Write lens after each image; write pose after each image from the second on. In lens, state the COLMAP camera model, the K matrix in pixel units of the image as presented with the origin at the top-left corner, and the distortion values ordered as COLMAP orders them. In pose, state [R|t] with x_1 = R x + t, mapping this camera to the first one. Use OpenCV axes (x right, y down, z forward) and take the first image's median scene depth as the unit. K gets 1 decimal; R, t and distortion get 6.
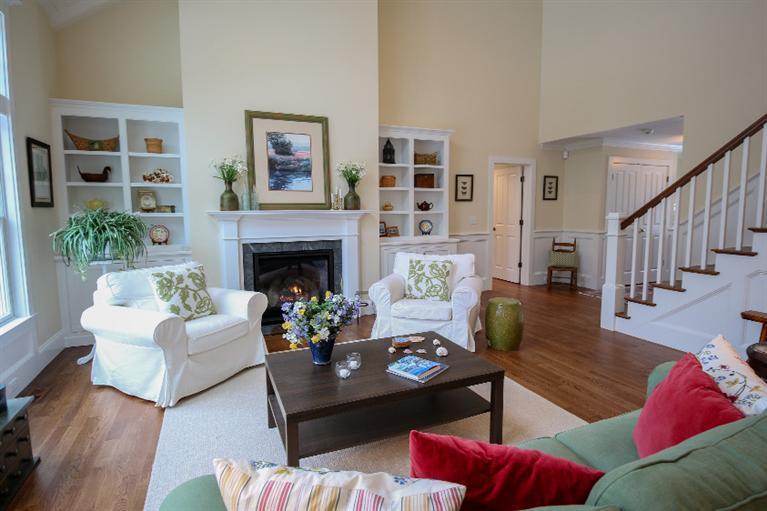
lens RADIAL K [[402.5, 0, 385.8], [0, 402.5, 252.6], [0, 0, 1]] dist [-0.006627, -0.006125]
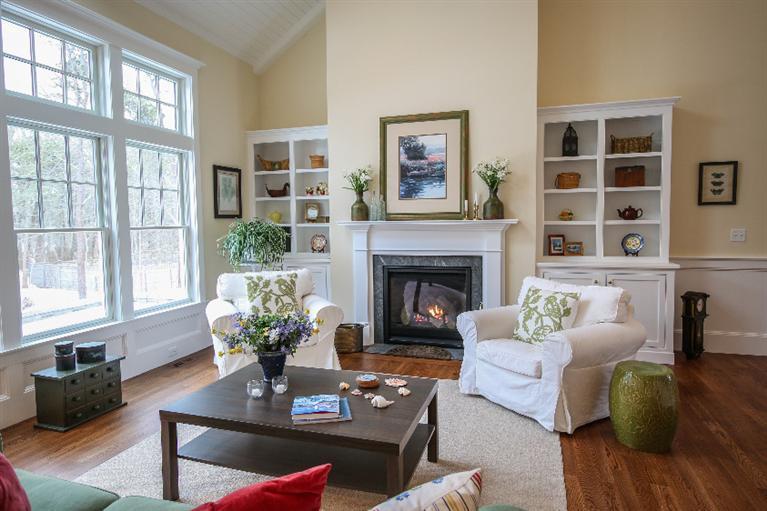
lens RADIAL K [[472.4, 0, 383.7], [0, 472.4, 250.7], [0, 0, 1]] dist [0.000149, -0.007610]
pose [[0.748143, 0.040686, -0.662289, 0.391553], [-0.064833, 0.997825, -0.011939, -0.019665], [0.660363, 0.051870, 0.749153, 0.157804]]
